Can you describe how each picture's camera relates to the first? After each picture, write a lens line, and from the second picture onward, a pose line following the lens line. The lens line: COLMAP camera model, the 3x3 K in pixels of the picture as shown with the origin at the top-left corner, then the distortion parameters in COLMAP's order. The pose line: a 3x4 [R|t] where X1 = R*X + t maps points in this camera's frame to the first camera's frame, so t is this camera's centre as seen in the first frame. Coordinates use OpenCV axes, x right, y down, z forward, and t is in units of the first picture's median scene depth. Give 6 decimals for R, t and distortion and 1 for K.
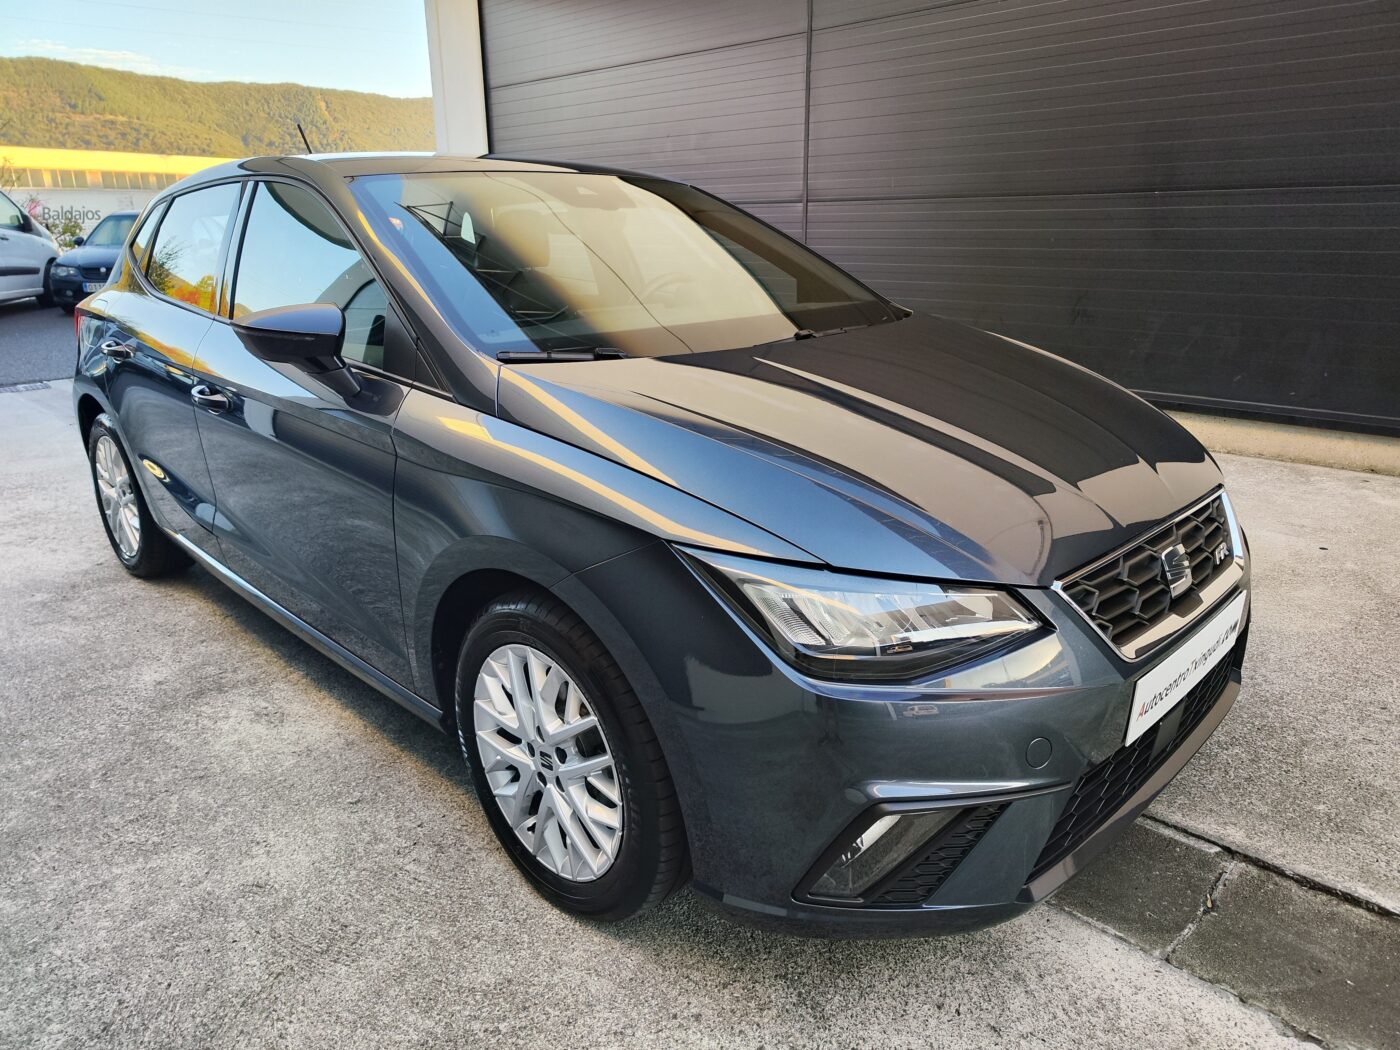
lens RADIAL K [[978.5, 0, 695.1], [0, 978.5, 531.6], [0, 0, 1]] dist [-0.002880, -0.000916]
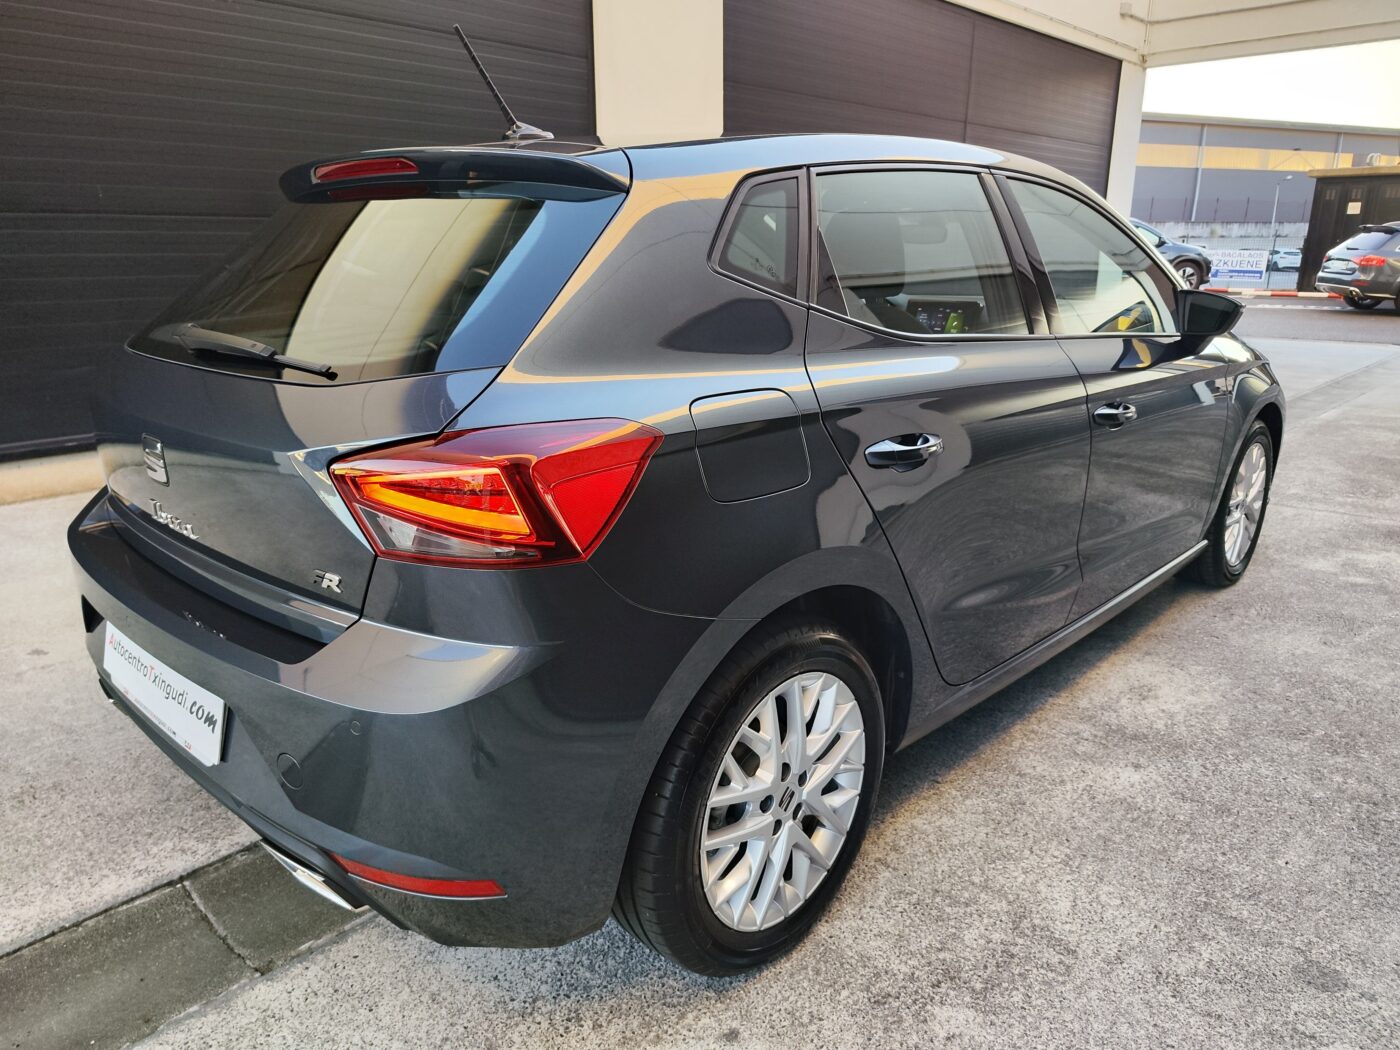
lens RADIAL K [[978.5, 0, 695.1], [0, 978.5, 531.6], [0, 0, 1]] dist [-0.002880, -0.000916]
pose [[-0.037588, -0.275649, 0.960523, -0.997377], [0.313212, 0.909518, 0.273268, -0.297479], [-0.948939, 0.311119, 0.052149, 0.967417]]
